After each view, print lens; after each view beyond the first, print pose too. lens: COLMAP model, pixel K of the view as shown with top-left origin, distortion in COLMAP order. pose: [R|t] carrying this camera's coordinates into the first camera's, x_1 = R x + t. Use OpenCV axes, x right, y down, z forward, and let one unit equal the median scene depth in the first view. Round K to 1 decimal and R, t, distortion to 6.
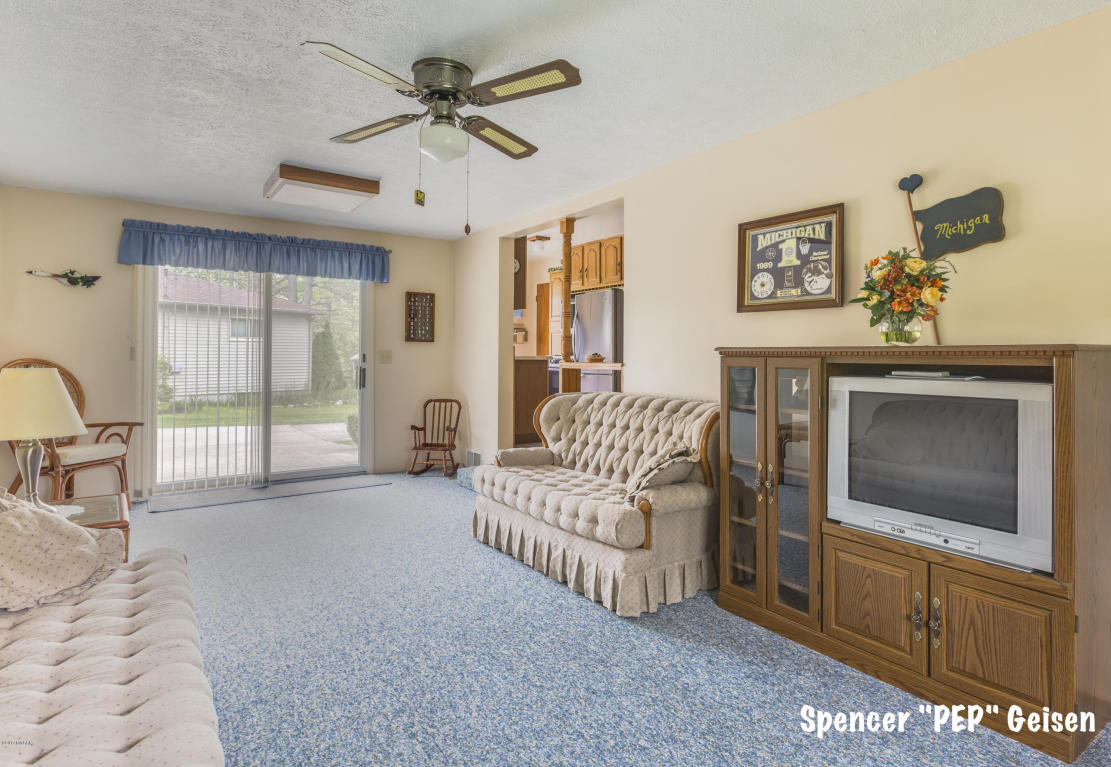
lens RADIAL K [[570.4, 0, 555.9], [0, 570.4, 351.7], [0, 0, 1]] dist [-0.000903, -0.000108]
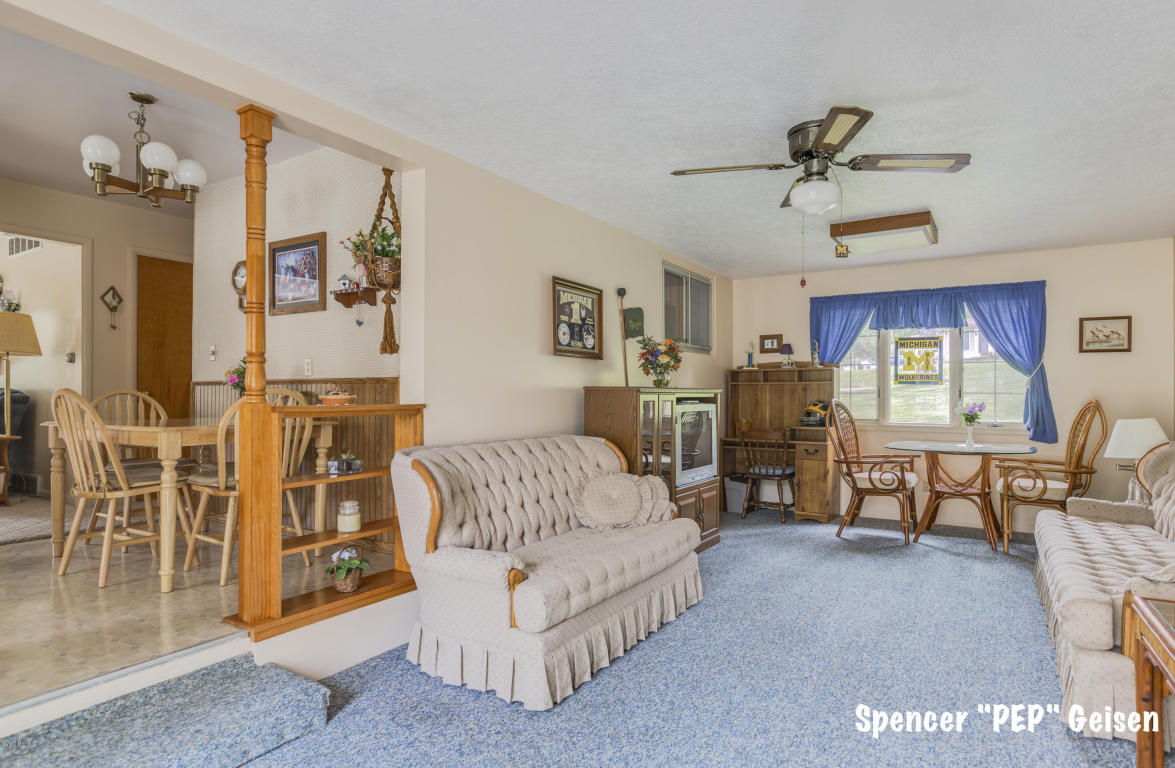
lens RADIAL K [[655.9, 0, 587.8], [0, 655.9, 388.7], [0, 0, 1]] dist [-0.001096, -0.000131]
pose [[-0.379106, 0.001493, 0.925352, -0.978438], [-0.010466, 0.999928, -0.005901, 0.006183], [-0.925294, -0.011922, -0.379063, 1.543003]]
